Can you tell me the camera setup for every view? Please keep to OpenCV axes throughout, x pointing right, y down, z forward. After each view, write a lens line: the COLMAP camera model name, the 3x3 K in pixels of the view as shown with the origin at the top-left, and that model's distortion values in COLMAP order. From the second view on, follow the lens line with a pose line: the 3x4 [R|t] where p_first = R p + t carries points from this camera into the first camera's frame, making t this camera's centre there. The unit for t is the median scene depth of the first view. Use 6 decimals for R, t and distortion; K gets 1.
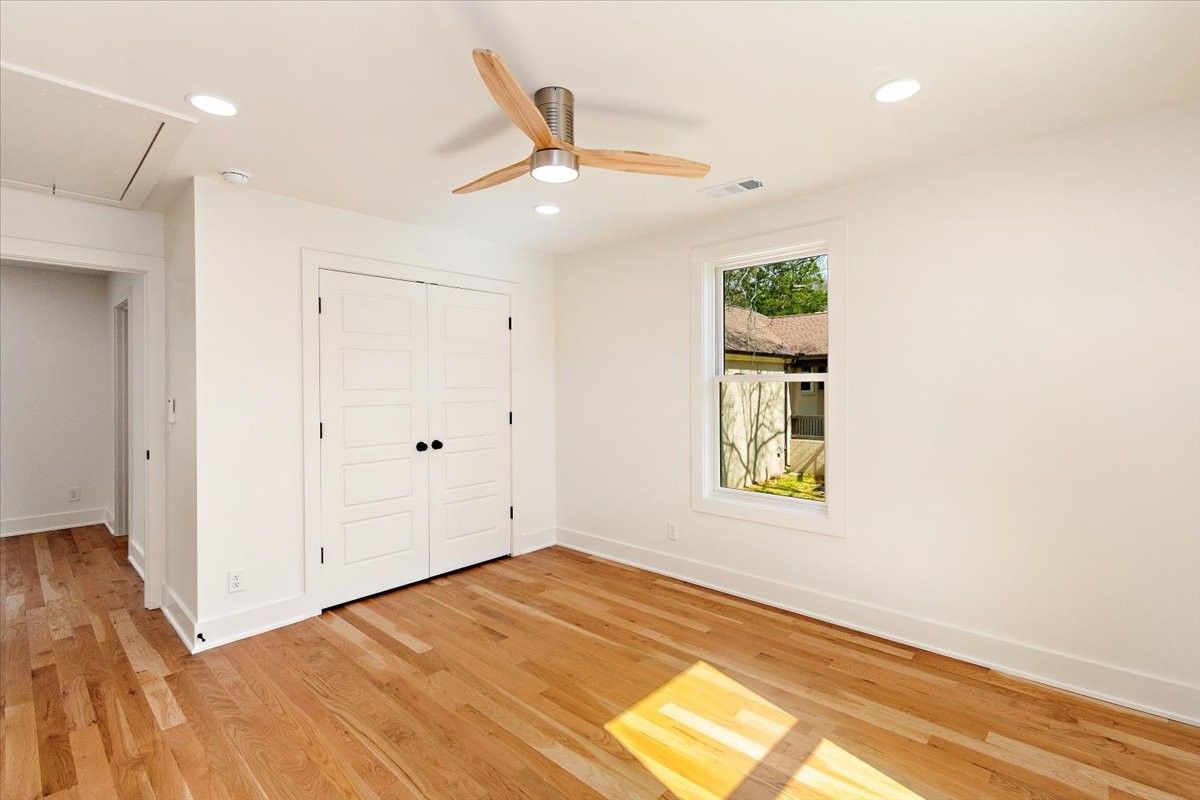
lens RADIAL K [[536.2, 0, 601.2], [0, 536.2, 390.4], [0, 0, 1]] dist [0.000288, -0.000044]
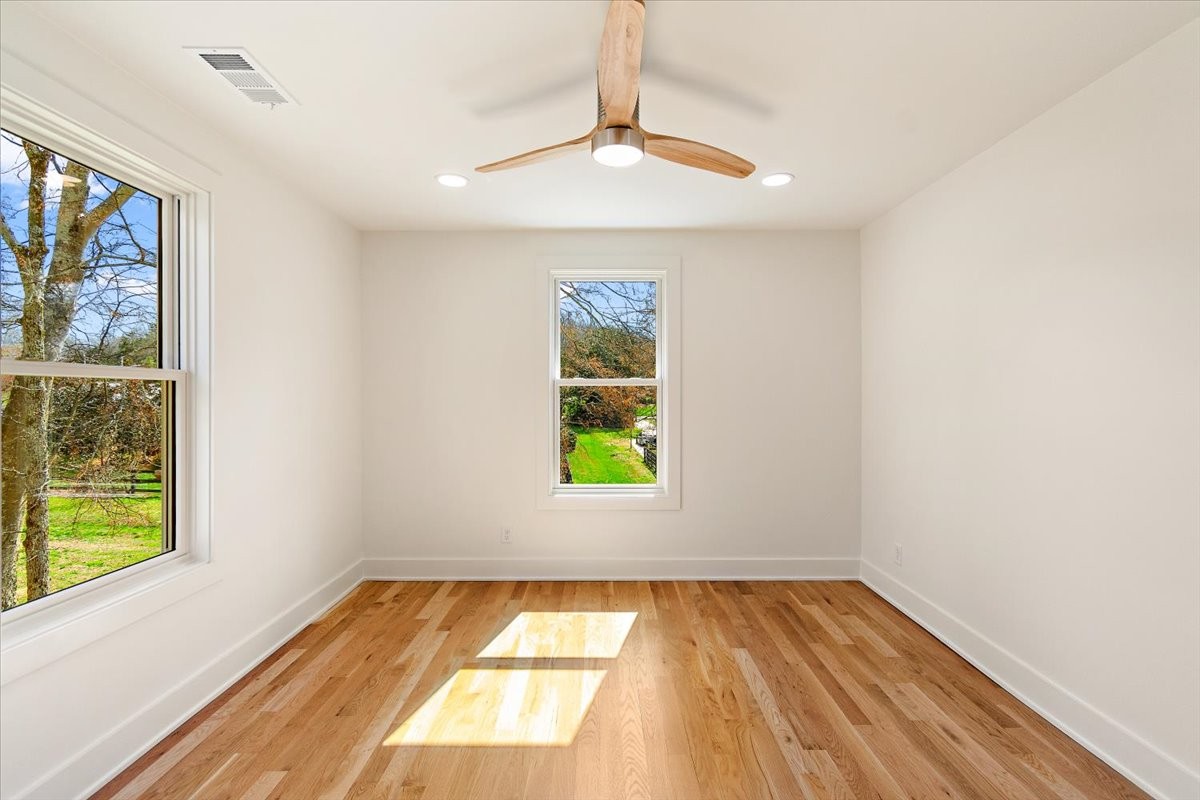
lens RADIAL K [[536.2, 0, 601.2], [0, 536.2, 390.4], [0, 0, 1]] dist [0.000288, -0.000044]
pose [[-0.665060, 0.007652, 0.746751, -0.698521], [0.008860, 0.999958, -0.002356, 0.002003], [-0.746738, 0.005050, -0.665100, 1.488131]]
